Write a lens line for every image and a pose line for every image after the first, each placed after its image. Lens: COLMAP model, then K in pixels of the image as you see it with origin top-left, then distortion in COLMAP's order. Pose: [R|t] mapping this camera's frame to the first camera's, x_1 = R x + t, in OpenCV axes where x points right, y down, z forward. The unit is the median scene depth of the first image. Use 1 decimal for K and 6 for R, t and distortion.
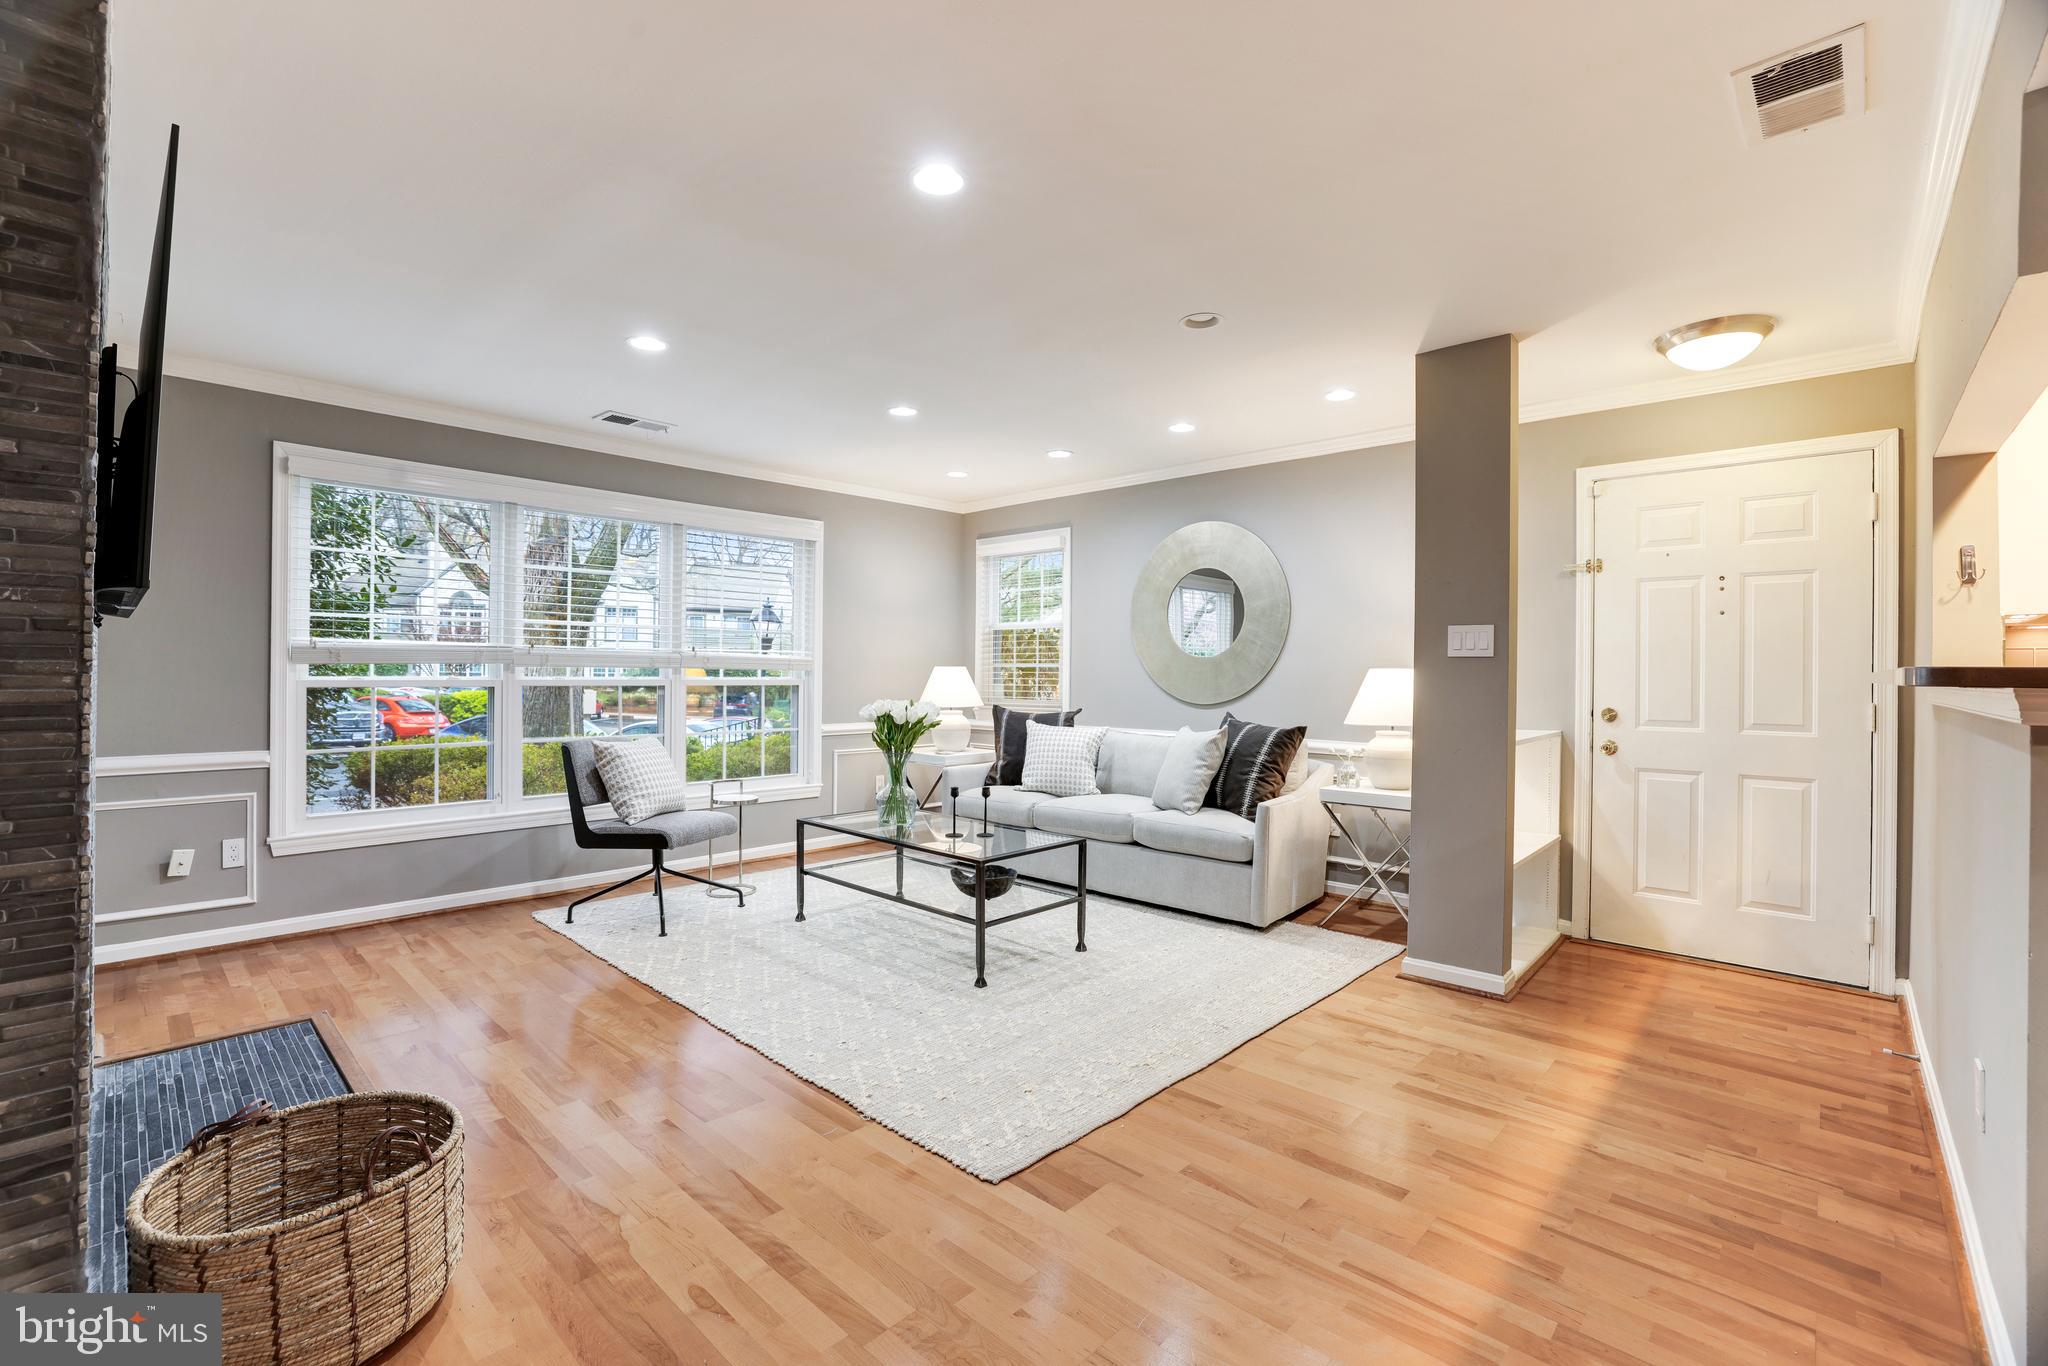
lens RADIAL K [[881.0, 0, 1043.5], [0, 881.0, 669.6], [0, 0, 1]] dist [-0.035803, 0.013156]
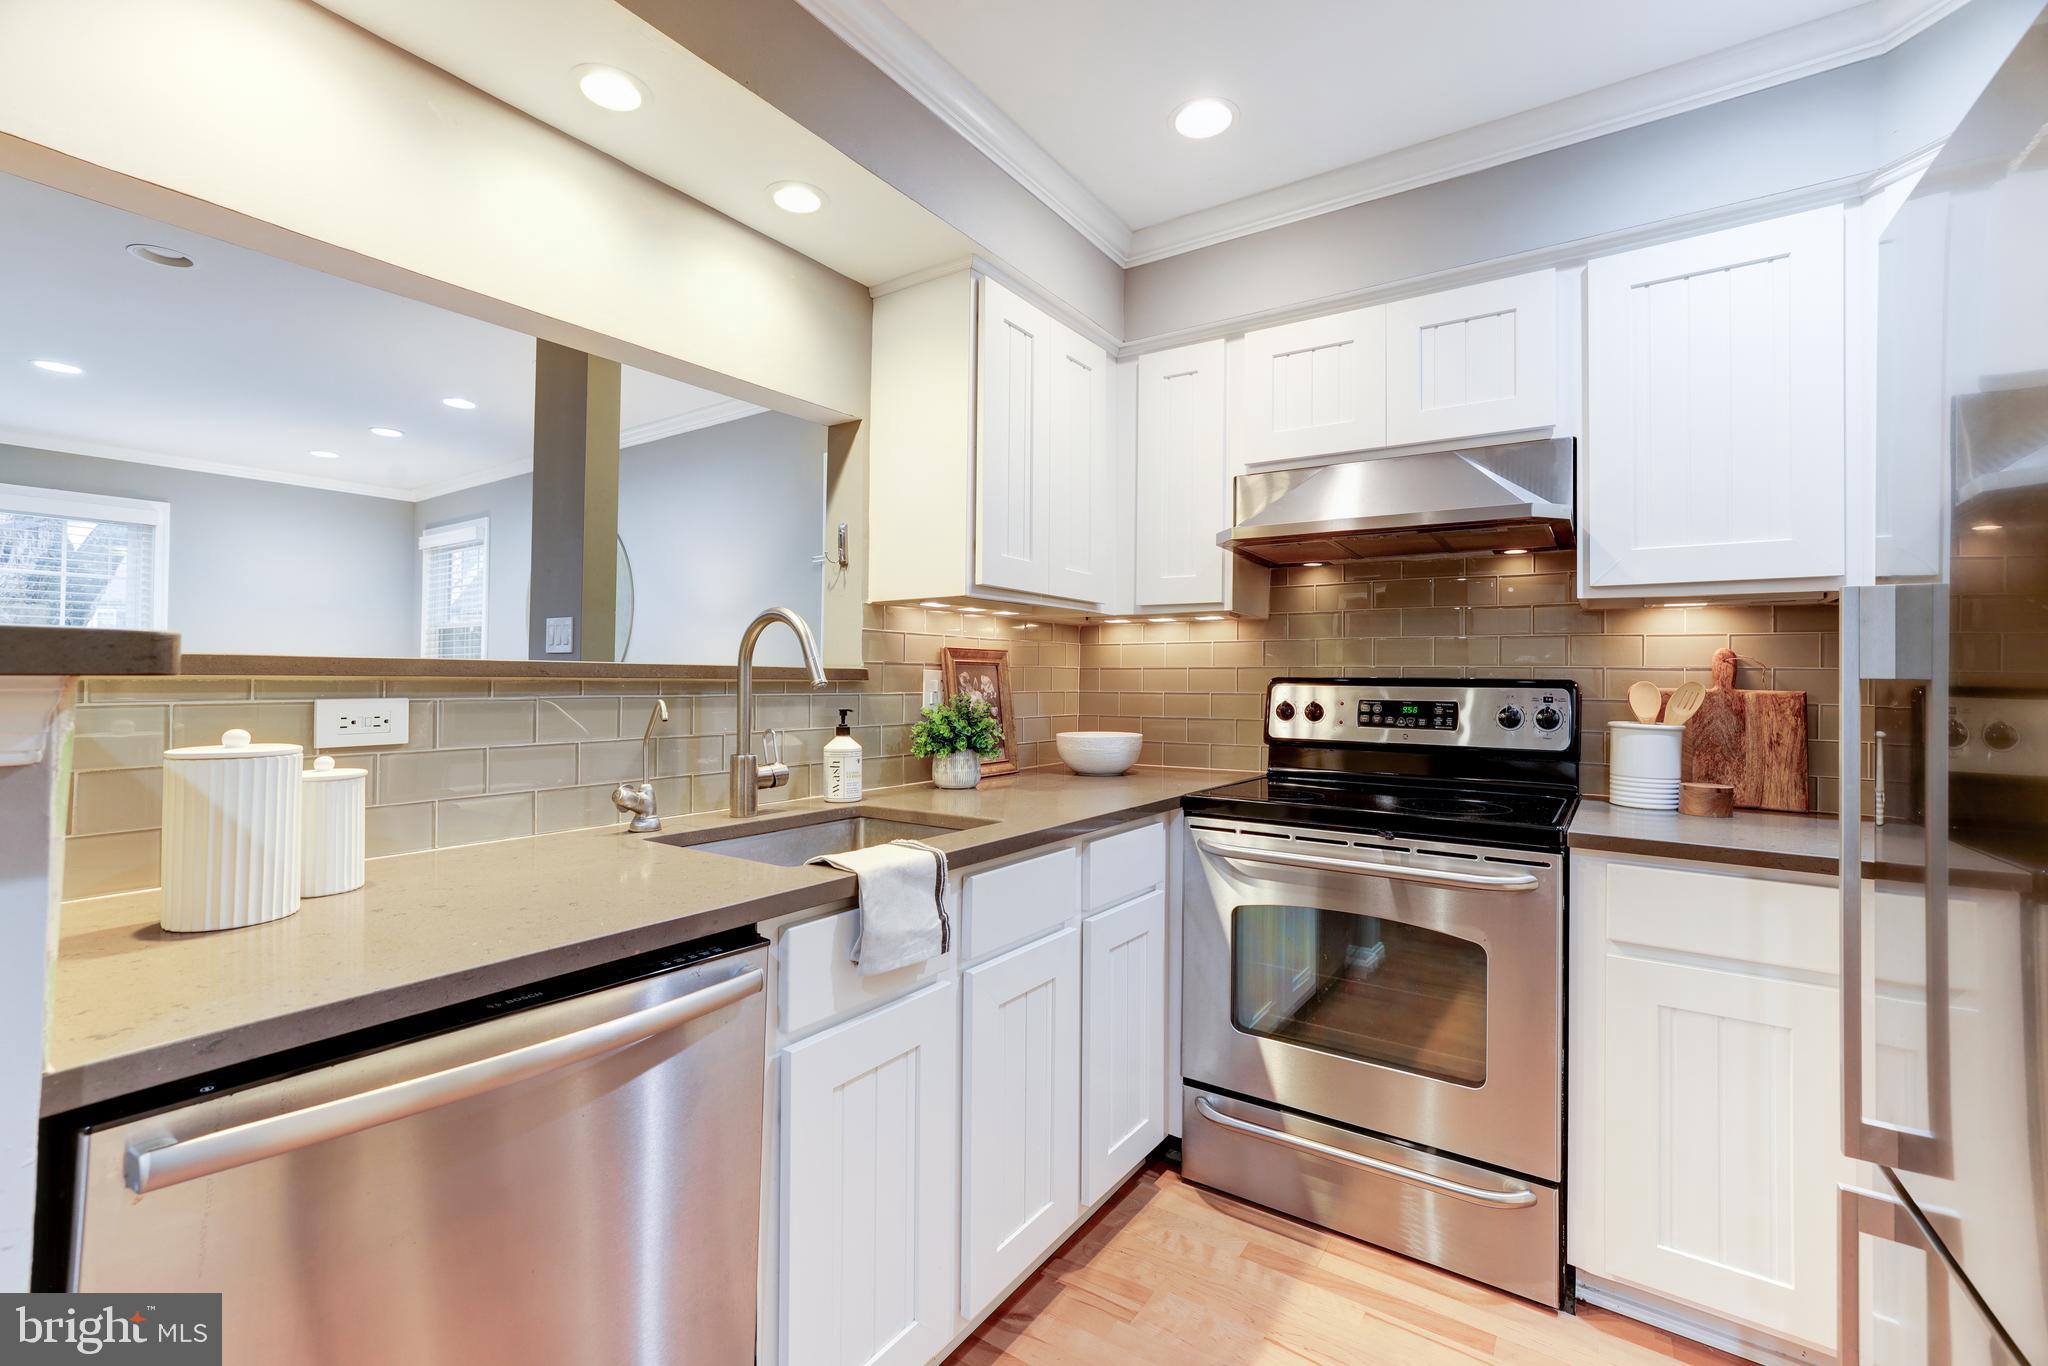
lens RADIAL K [[881.0, 0, 1025.3], [0, 881.0, 659.6], [0, 0, 1]] dist [-0.035803, 0.013156]
pose [[0.990955, 0.002603, 0.134171, 0.731594], [-0.000110, 0.999827, -0.018587, 0.007914], [-0.134196, 0.018404, 0.990784, 0.049813]]
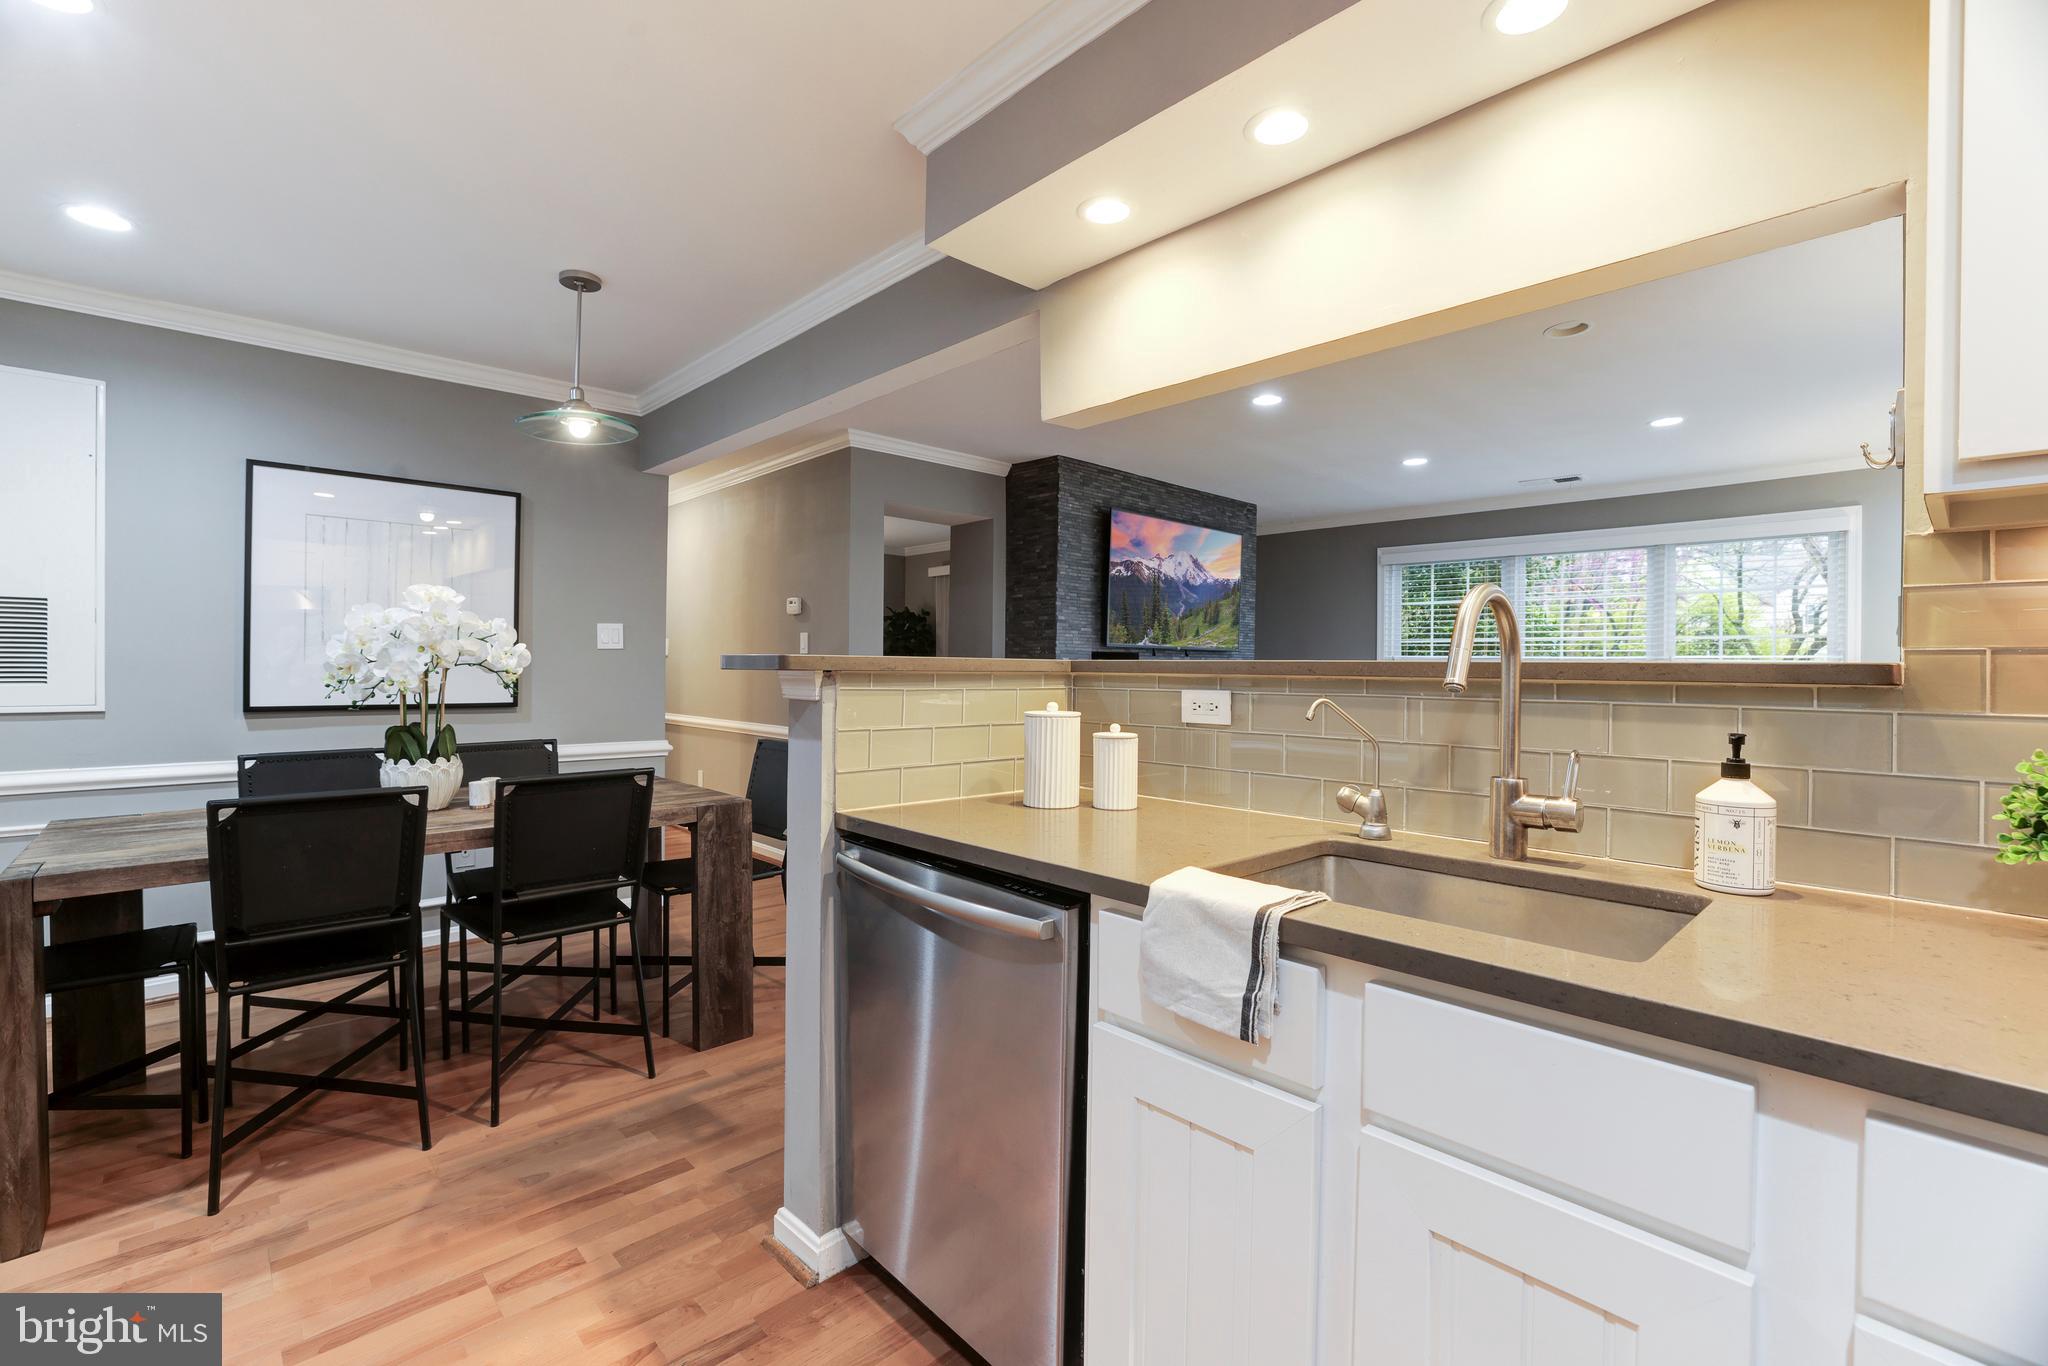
lens RADIAL K [[881.0, 0, 994.1], [0, 881.0, 673.4], [0, 0, 1]] dist [-0.035803, 0.013156]
pose [[-0.096535, -0.003664, -0.995323, 1.019177], [-0.007739, 0.999966, -0.002931, 0.009791], [0.995299, 0.007420, -0.096560, 0.357357]]
